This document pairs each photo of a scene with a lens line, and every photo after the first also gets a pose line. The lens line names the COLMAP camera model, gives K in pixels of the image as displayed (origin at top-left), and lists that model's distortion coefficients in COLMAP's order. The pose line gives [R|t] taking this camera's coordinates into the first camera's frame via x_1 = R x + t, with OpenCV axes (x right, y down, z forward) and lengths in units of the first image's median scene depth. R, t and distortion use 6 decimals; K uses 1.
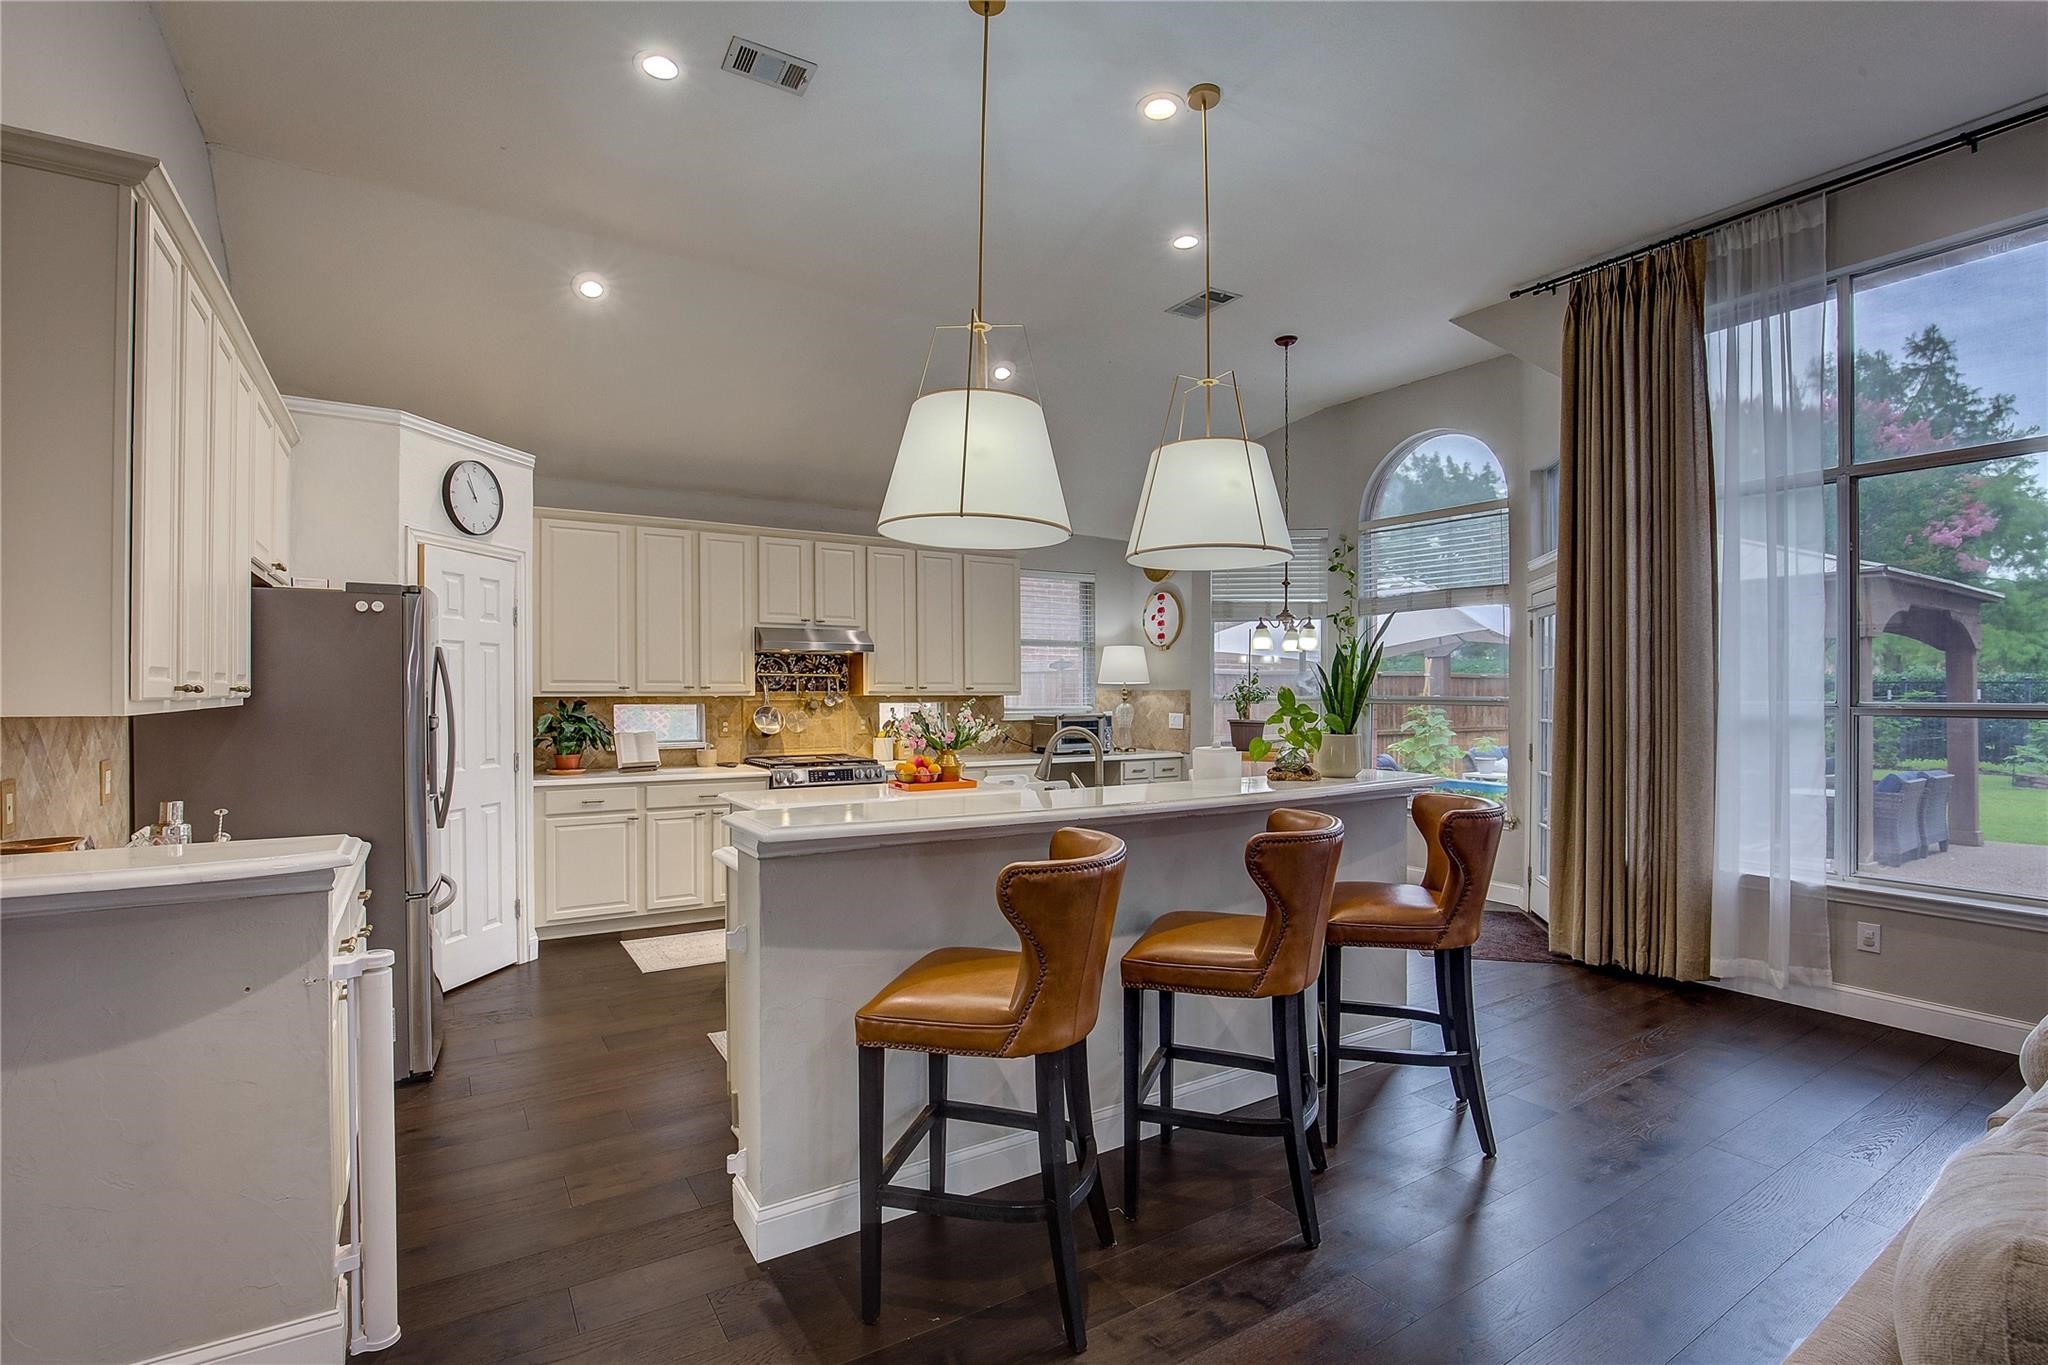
lens RADIAL K [[941.1, 0, 1040.5], [0, 941.1, 691.1], [0, 0, 1]] dist [-0.039358, 0.008143]
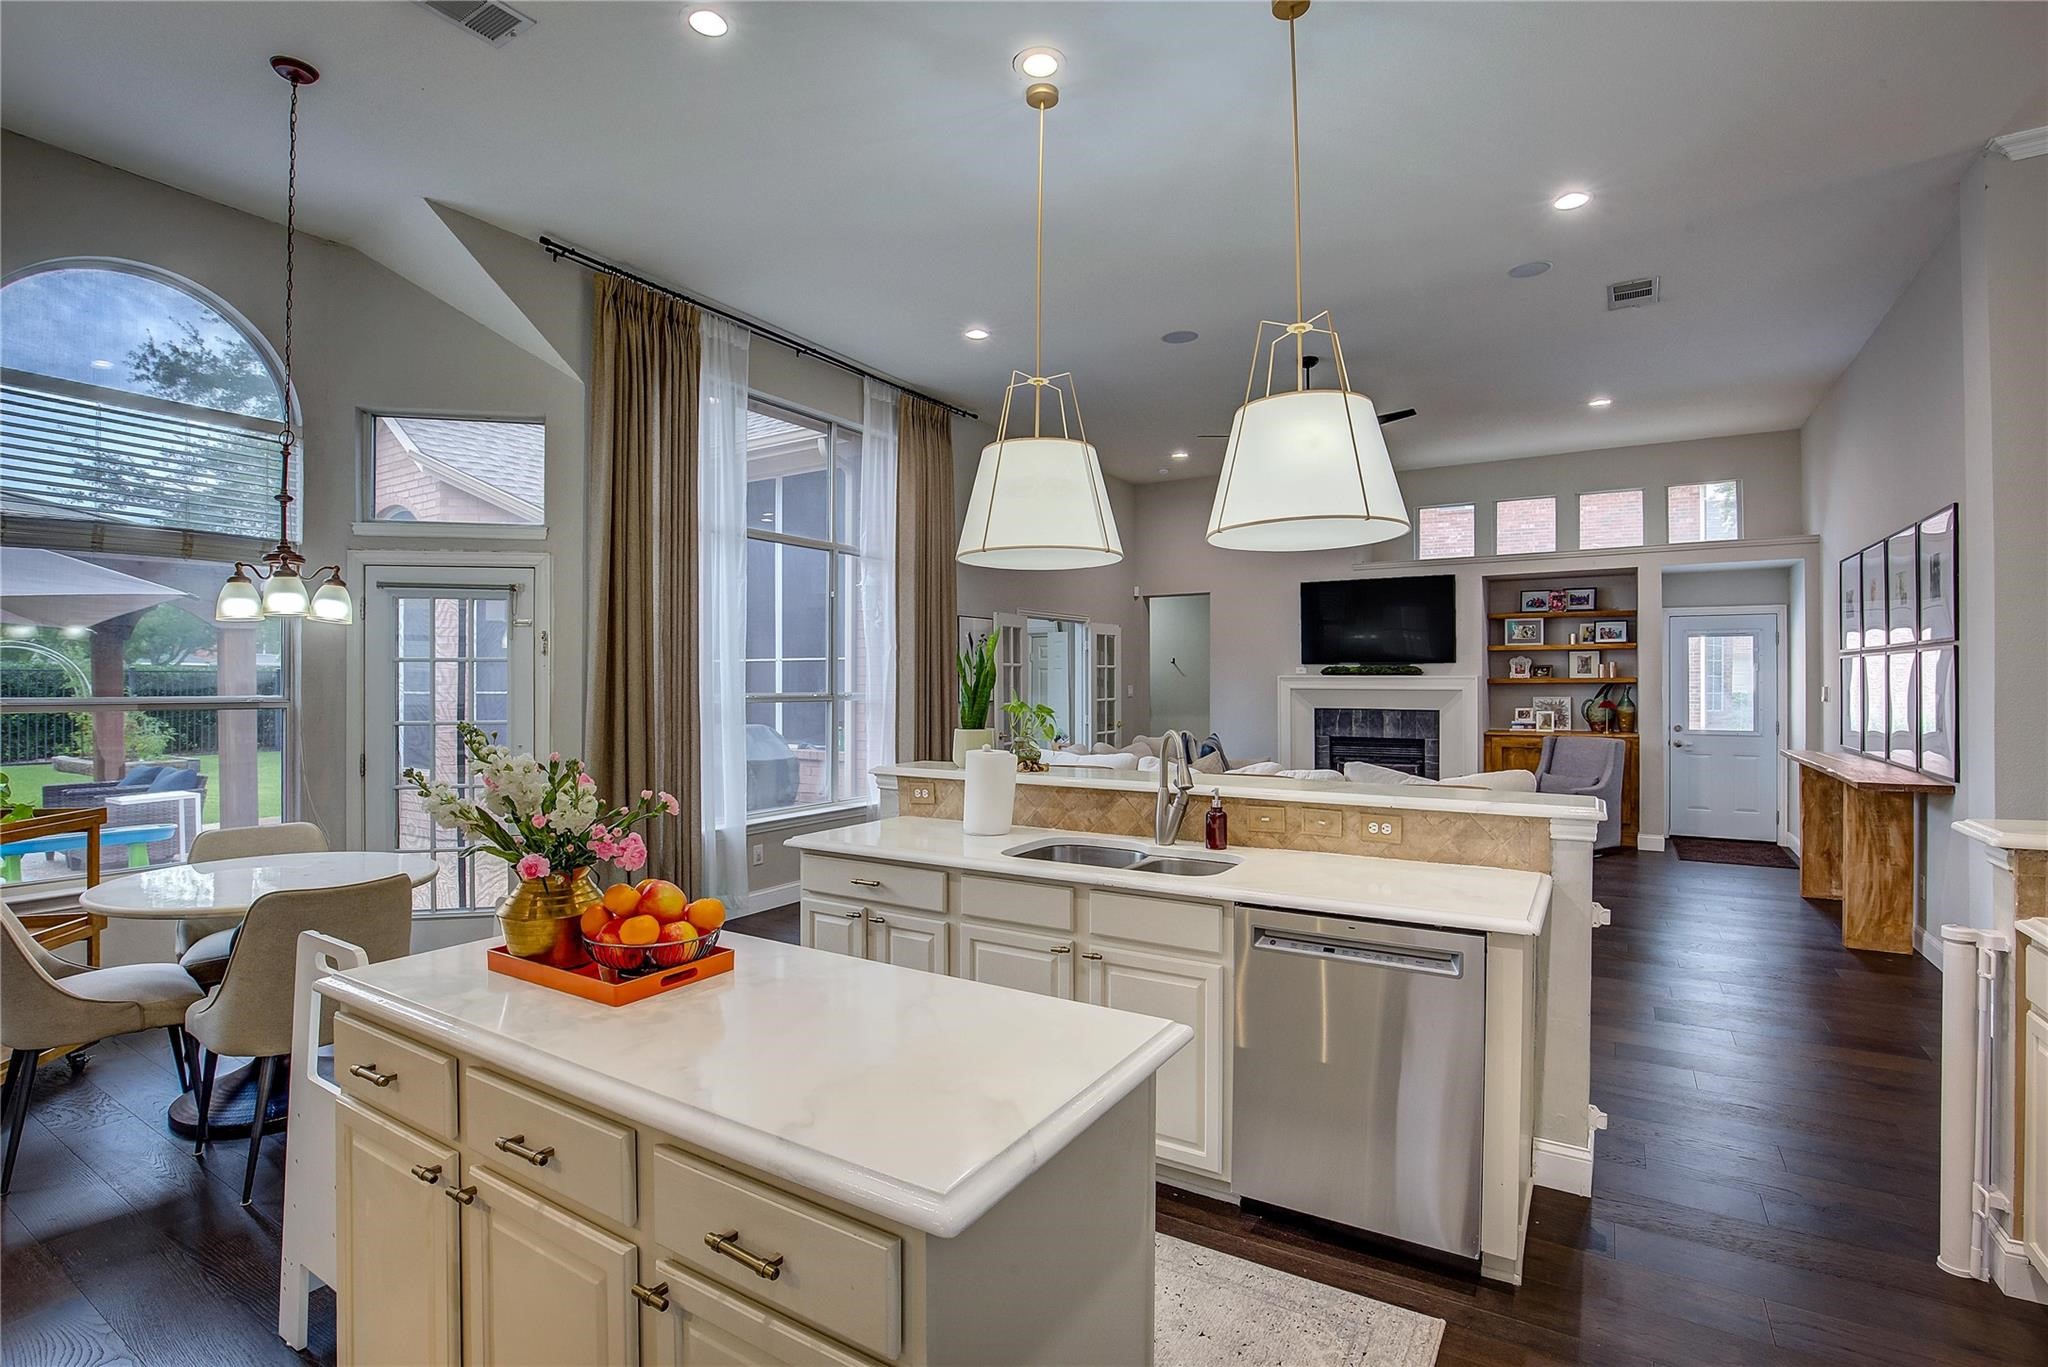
lens RADIAL K [[941.1, 0, 1008.1], [0, 941.1, 678.0], [0, 0, 1]] dist [-0.039358, 0.008143]
pose [[-0.408478, -0.002474, 0.912765, -0.336627], [-0.001961, 0.999996, 0.001832, -0.008479], [-0.912766, -0.001042, -0.408481, 0.674041]]
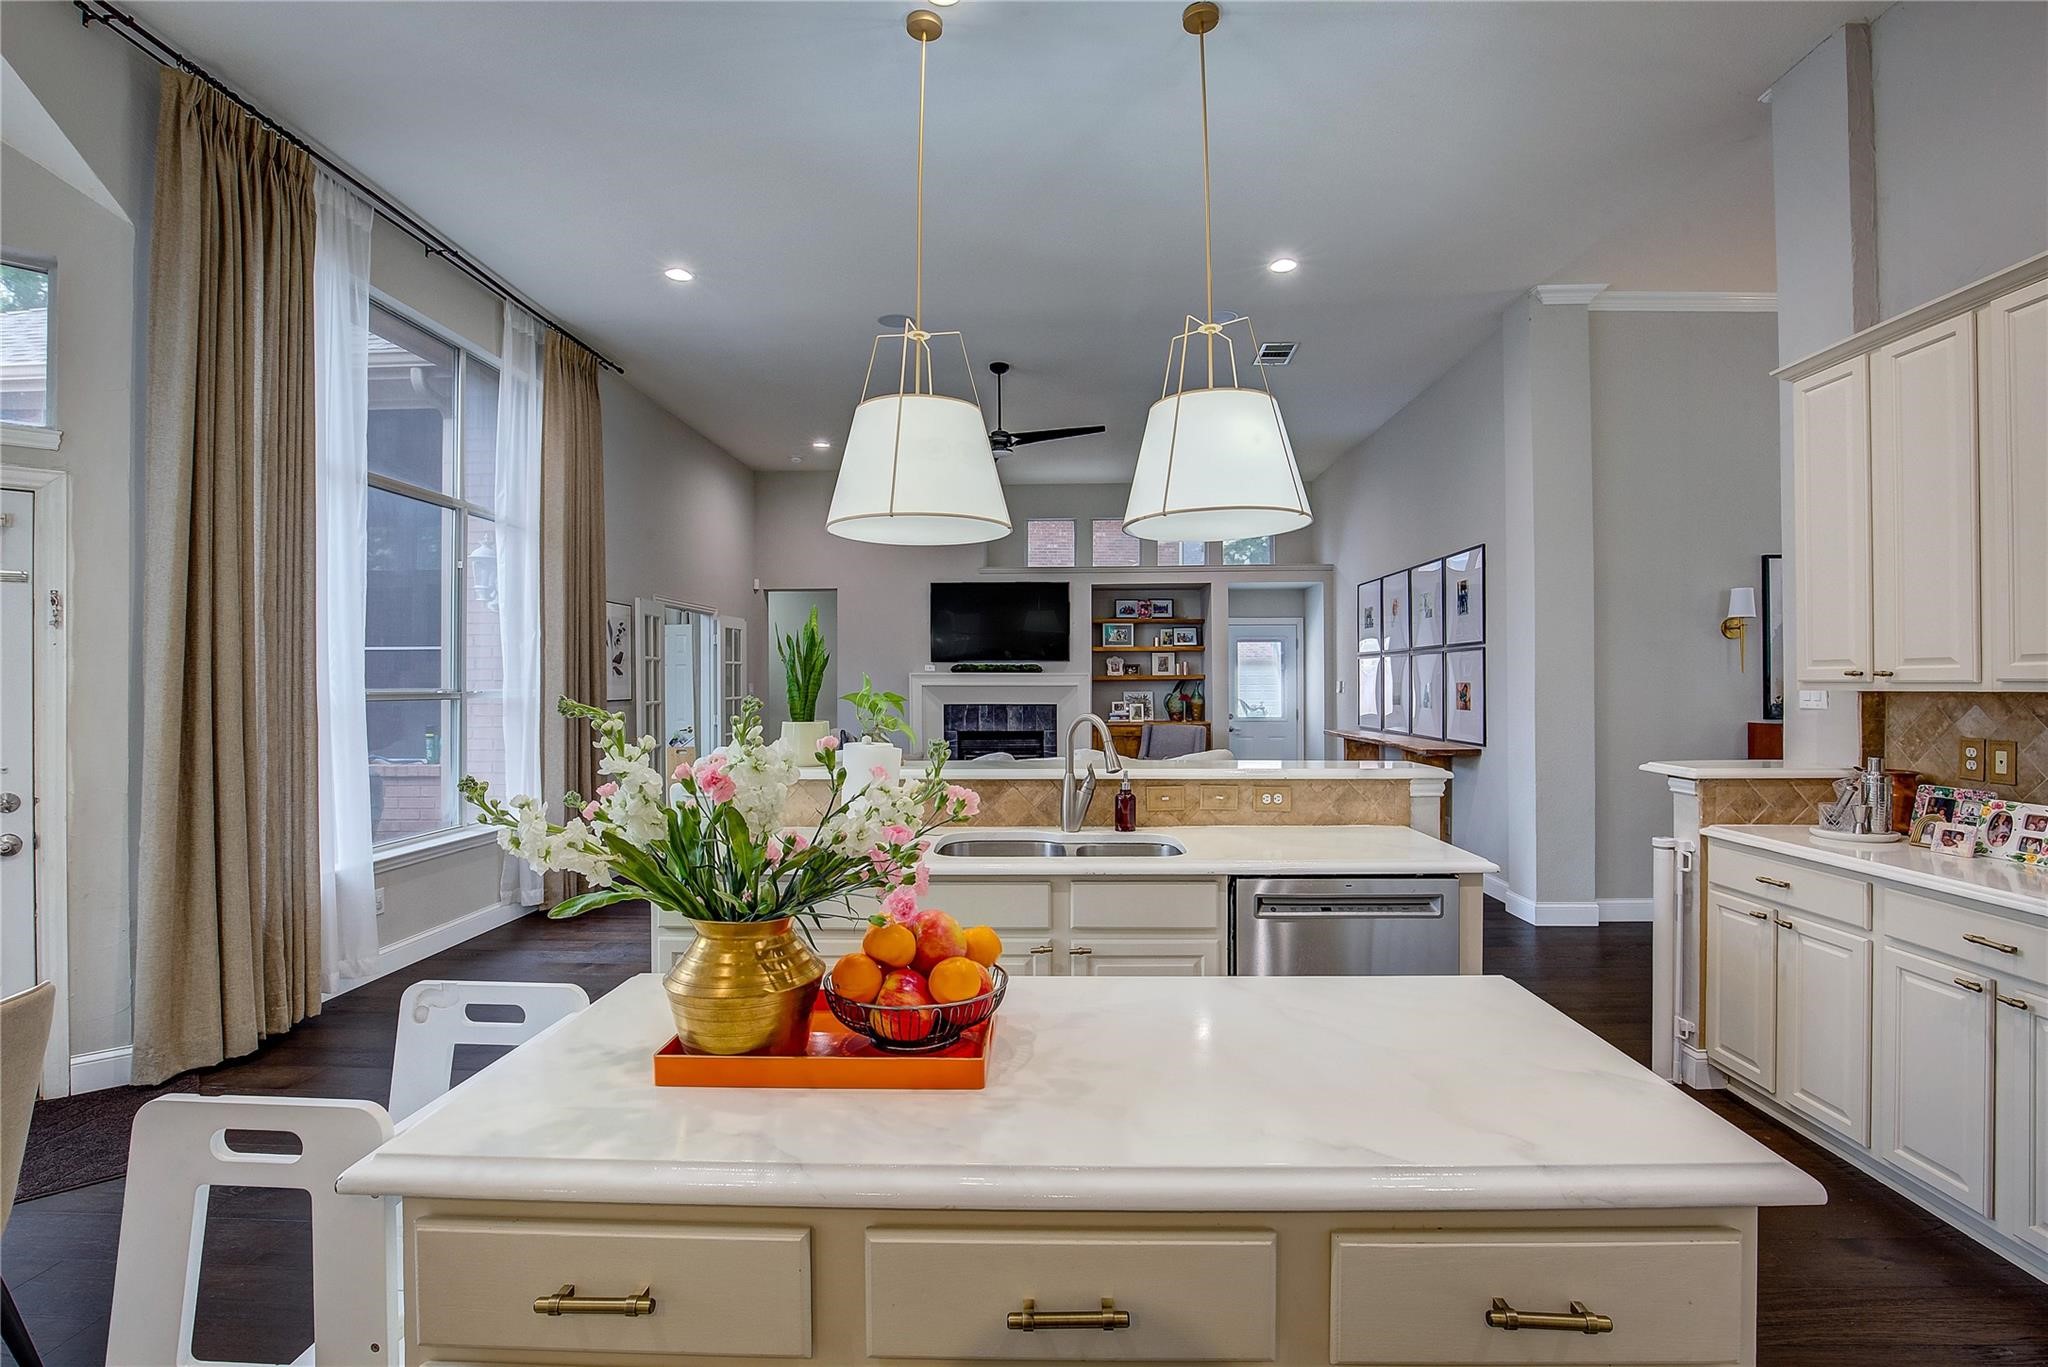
lens RADIAL K [[941.1, 0, 1027.8], [0, 941.1, 677.9], [0, 0, 1]] dist [-0.039358, 0.008143]
pose [[-0.813388, 0.000510, 0.581722, -0.206354], [-0.001665, 0.999993, -0.003204, 0.000792], [-0.581720, -0.003575, -0.813381, 0.782975]]
